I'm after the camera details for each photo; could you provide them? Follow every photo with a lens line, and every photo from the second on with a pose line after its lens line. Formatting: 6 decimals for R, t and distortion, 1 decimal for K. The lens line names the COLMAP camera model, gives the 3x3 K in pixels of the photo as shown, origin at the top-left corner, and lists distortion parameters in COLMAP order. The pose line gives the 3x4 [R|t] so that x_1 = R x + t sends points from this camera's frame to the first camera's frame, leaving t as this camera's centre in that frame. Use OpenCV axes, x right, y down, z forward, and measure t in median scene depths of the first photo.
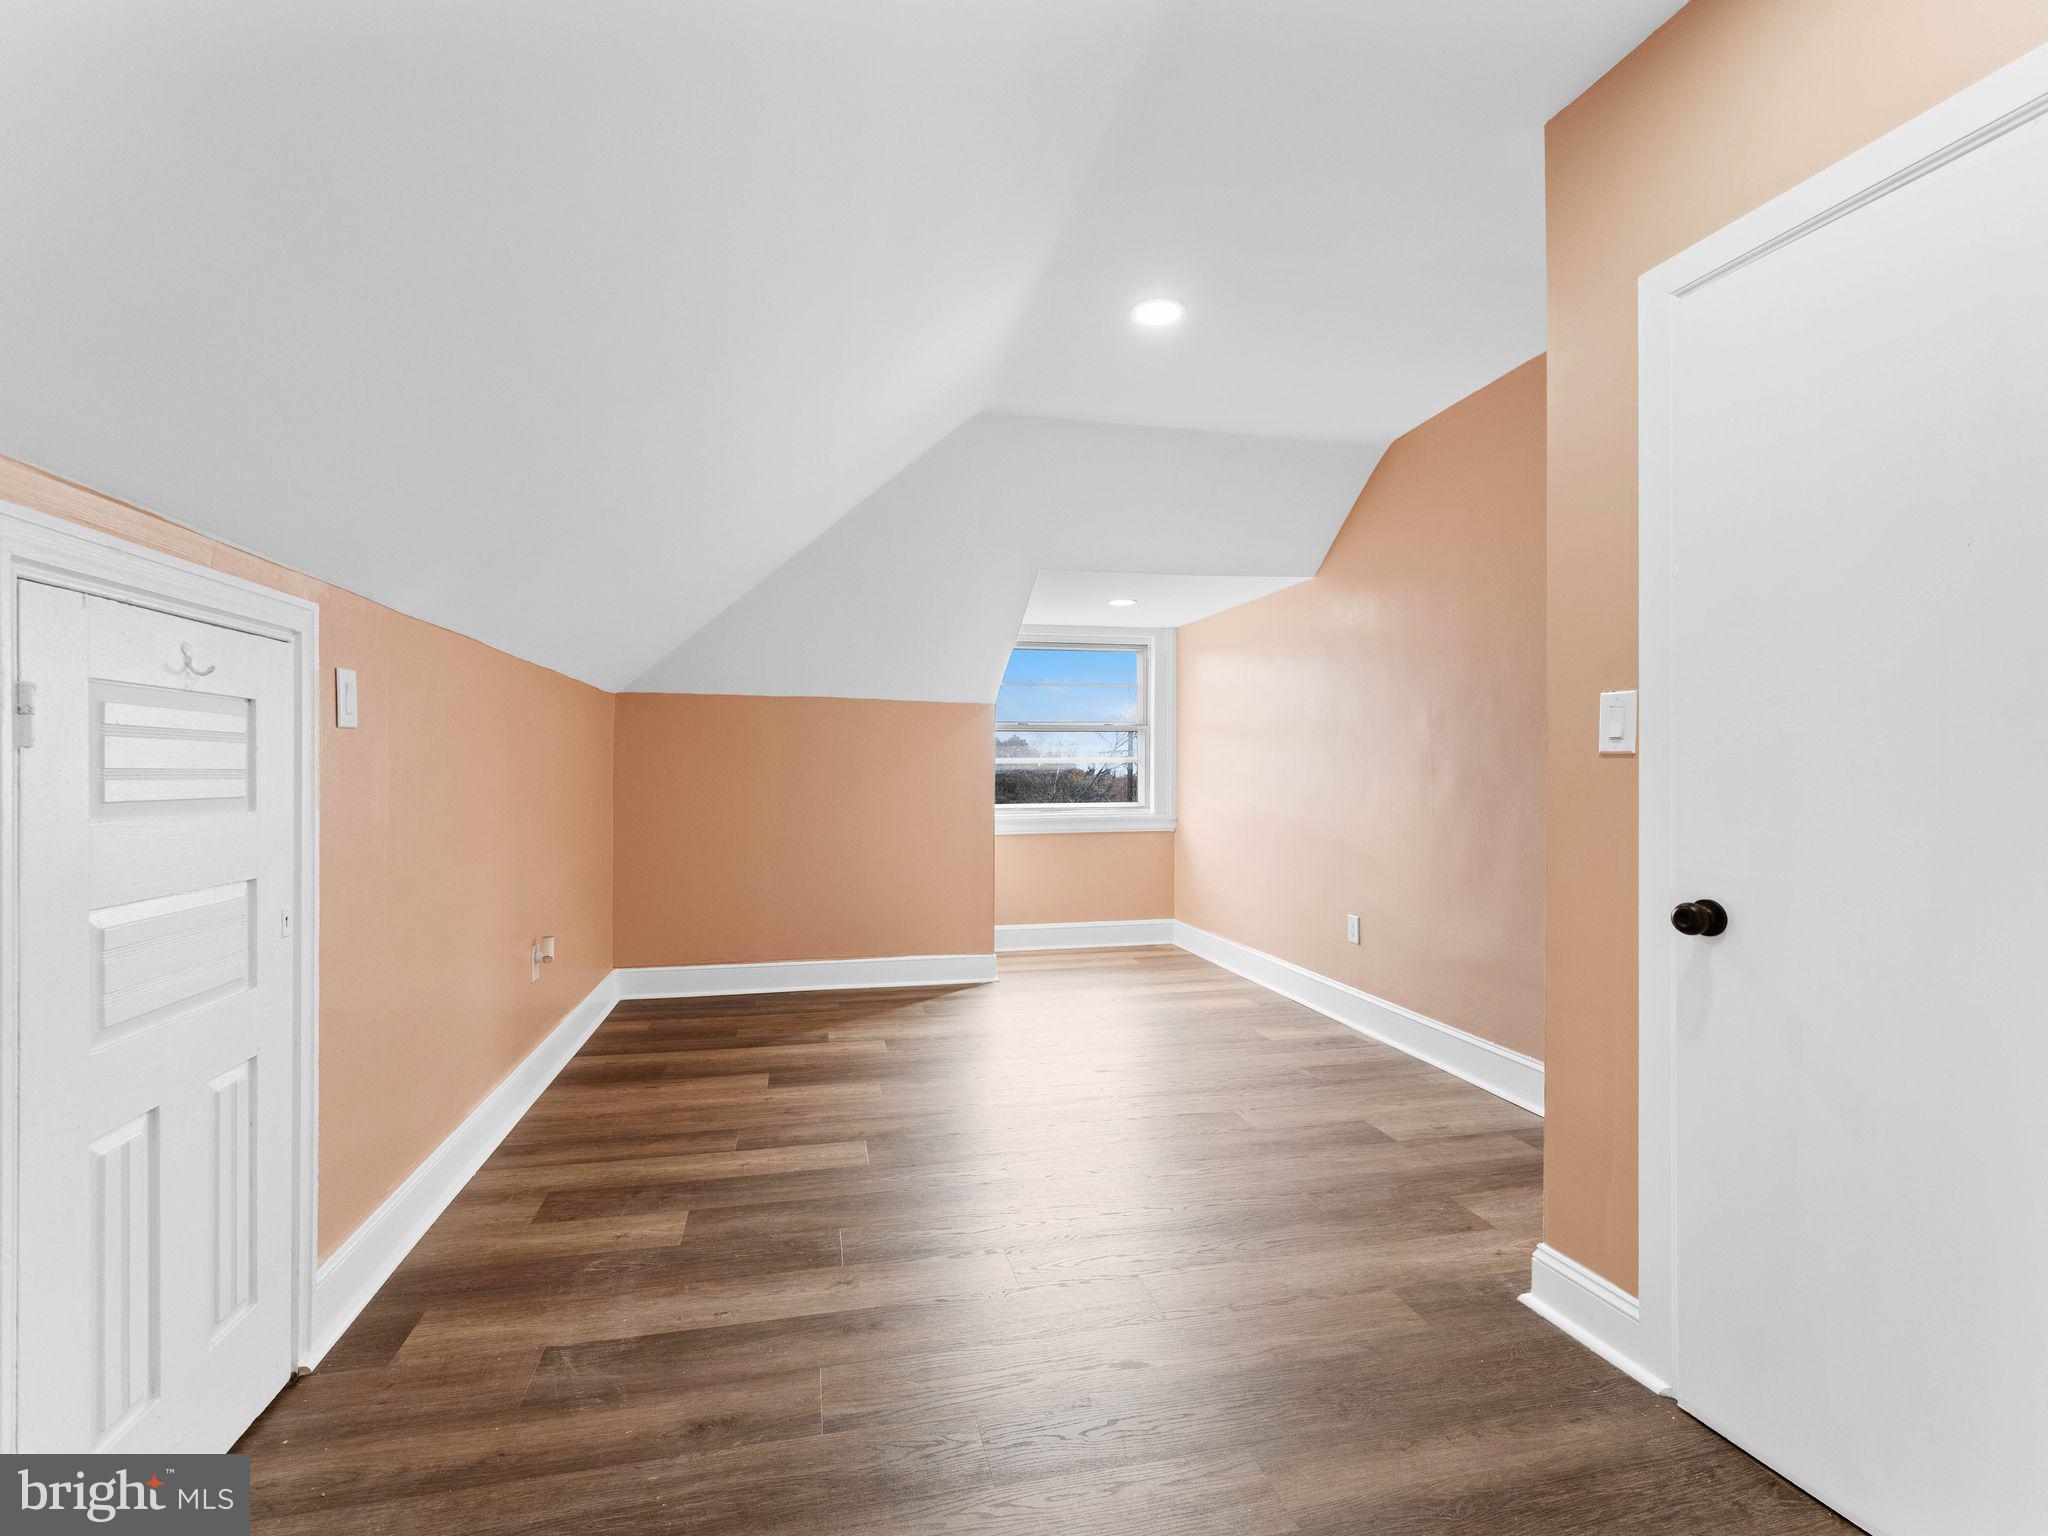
lens RADIAL K [[943.9, 0, 1023.8], [0, 943.9, 761.4], [0, 0, 1]] dist [0.003299, 0.000183]
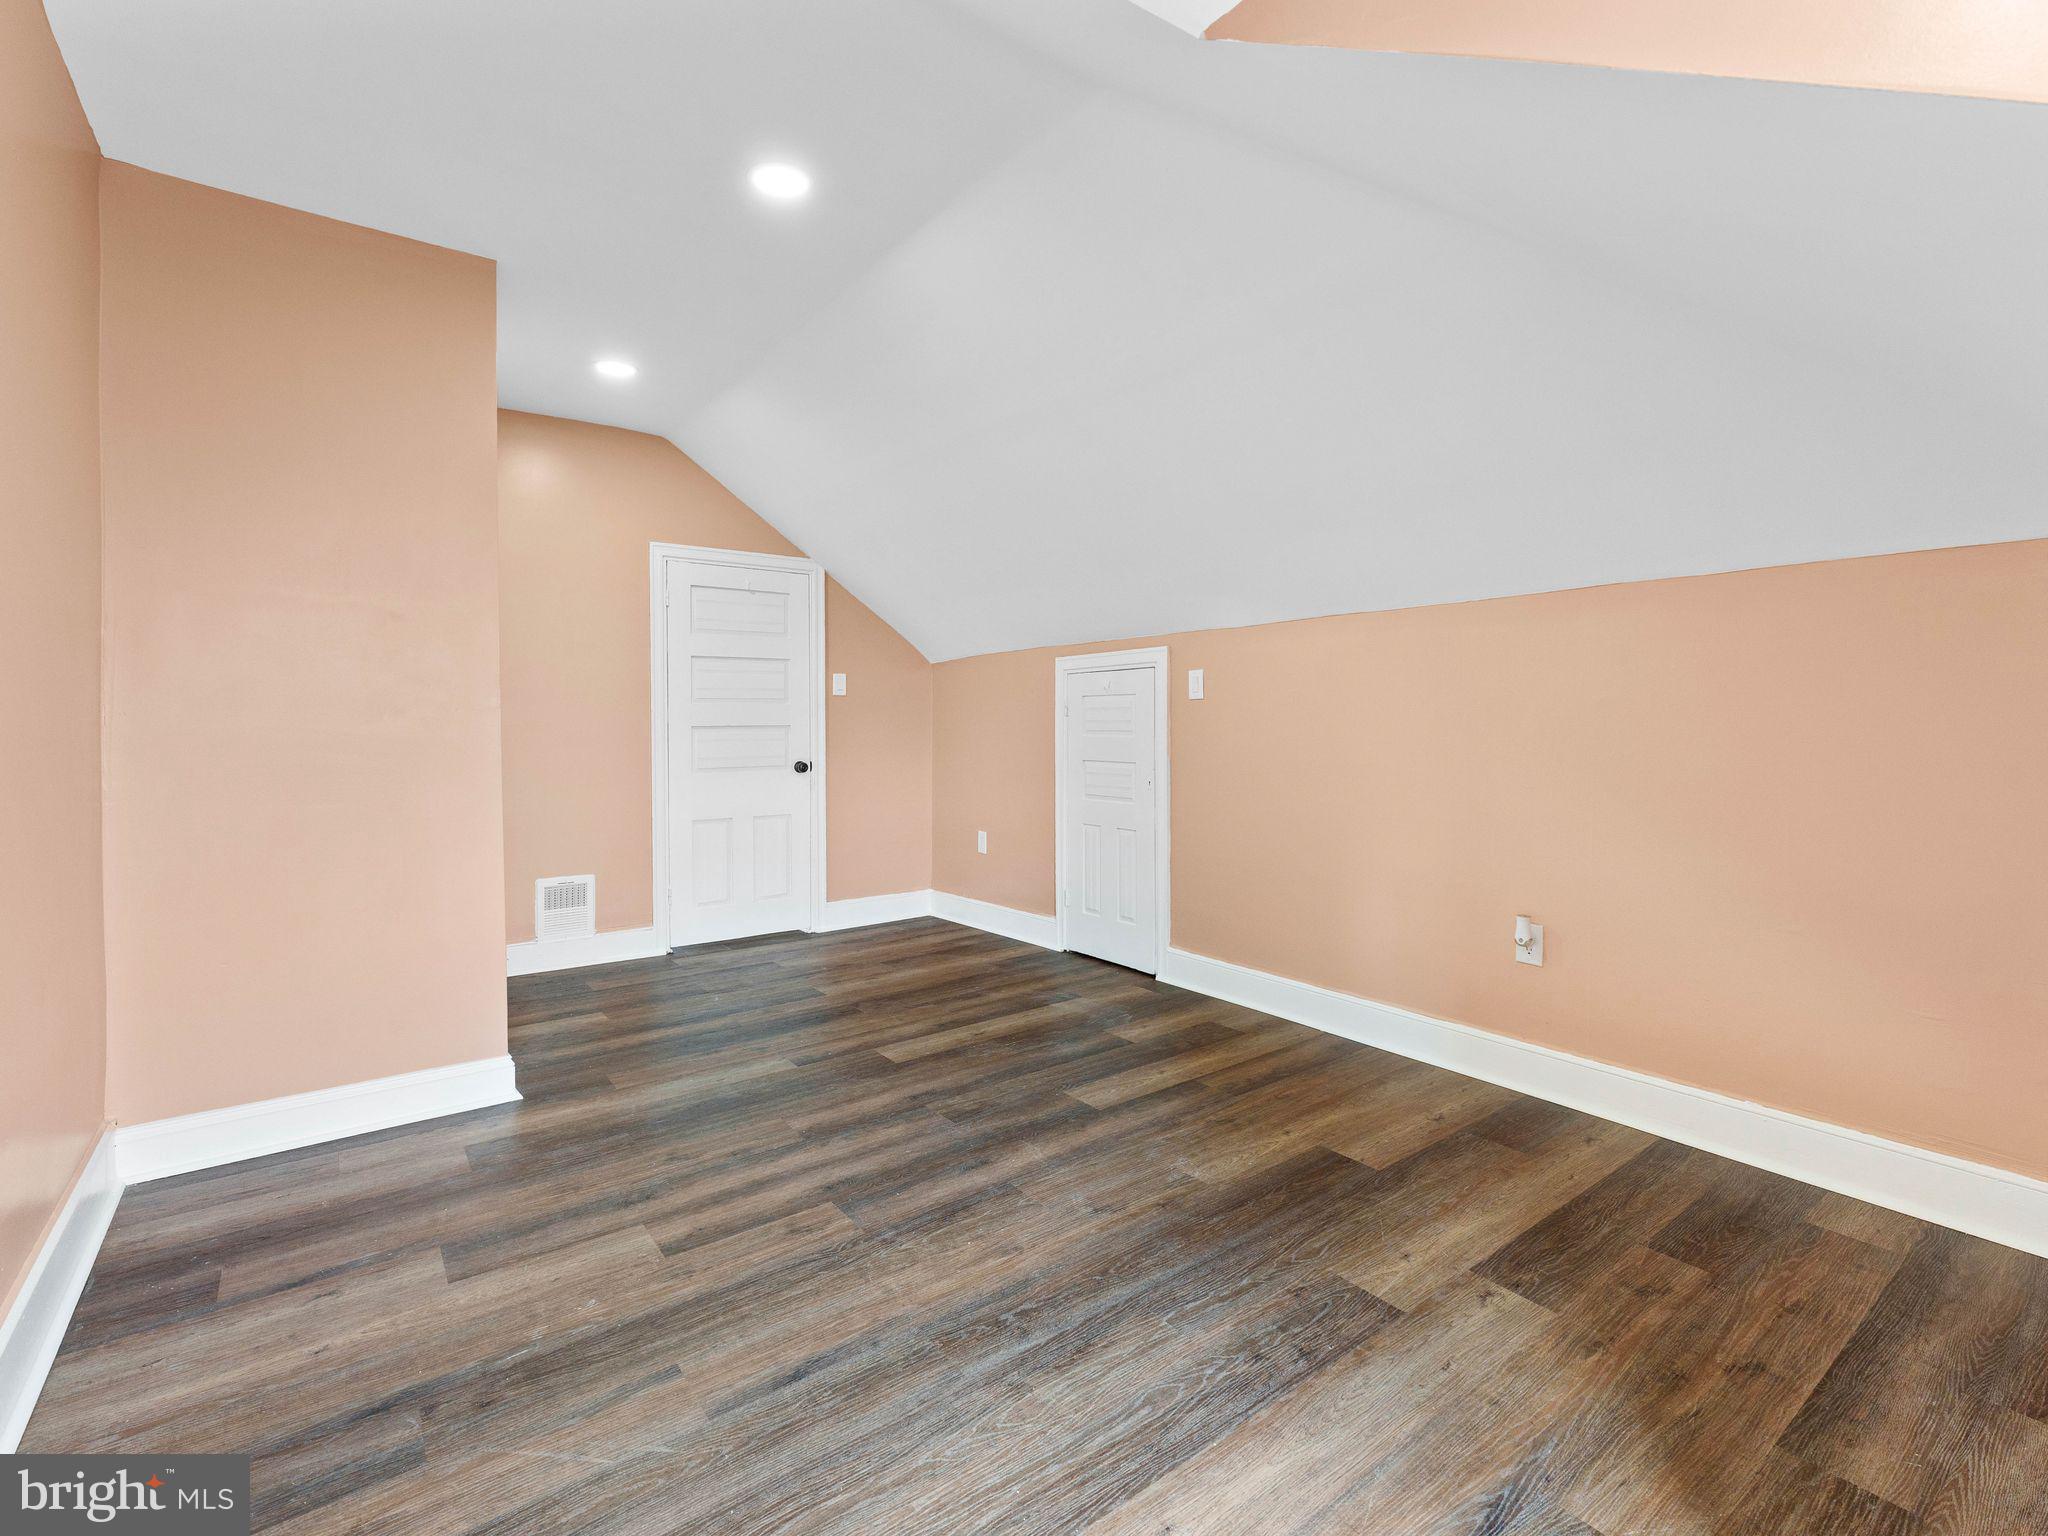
lens RADIAL K [[943.9, 0, 1037.2], [0, 943.9, 758.6], [0, 0, 1]] dist [0.003299, 0.000183]
pose [[-0.917252, 0.022422, -0.397676, 0.268780], [0.009207, 0.999341, 0.035109, 0.013444], [0.398201, 0.028542, -0.916854, 1.897818]]
